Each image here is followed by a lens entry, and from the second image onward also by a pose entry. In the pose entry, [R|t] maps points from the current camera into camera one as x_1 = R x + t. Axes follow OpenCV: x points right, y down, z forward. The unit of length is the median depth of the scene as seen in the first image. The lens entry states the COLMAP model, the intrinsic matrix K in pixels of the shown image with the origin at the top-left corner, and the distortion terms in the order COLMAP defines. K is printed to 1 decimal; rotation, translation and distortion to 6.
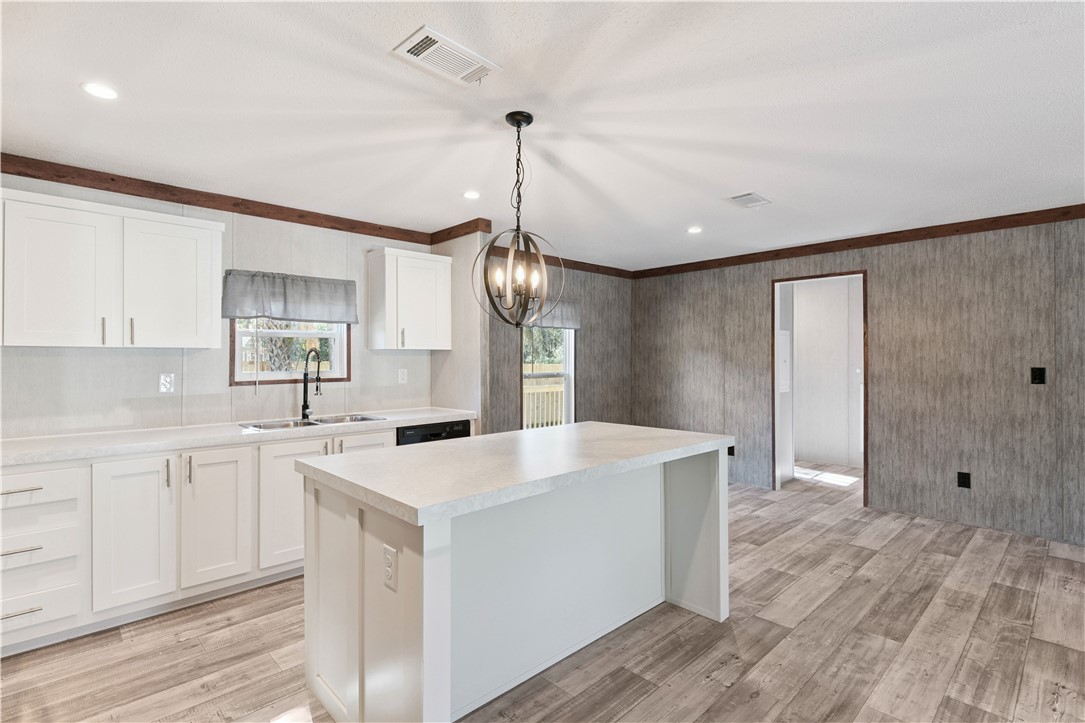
lens RADIAL K [[518.1, 0, 538.1], [0, 518.1, 358.3], [0, 0, 1]] dist [0.003760, 0.000838]
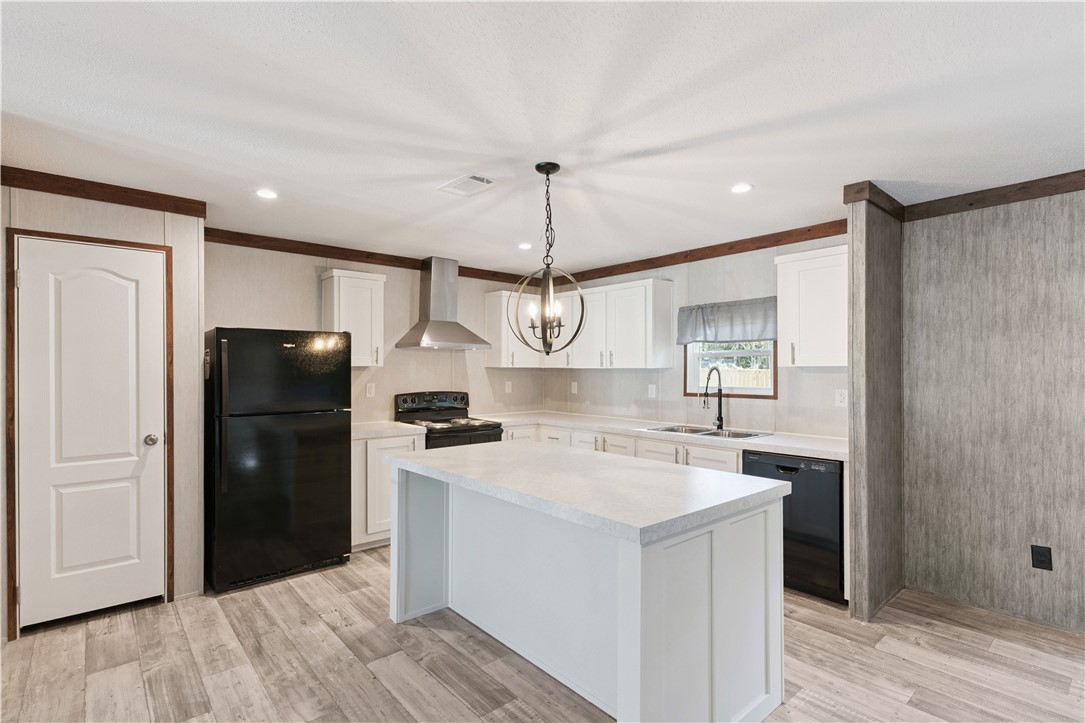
lens RADIAL K [[518.1, 0, 532.1], [0, 518.1, 350.2], [0, 0, 1]] dist [0.003760, 0.000838]
pose [[-0.053433, -0.040808, -0.997737, 0.696103], [-0.003346, 0.999166, -0.040688, -0.007318], [0.998566, 0.001164, -0.053525, 0.652803]]
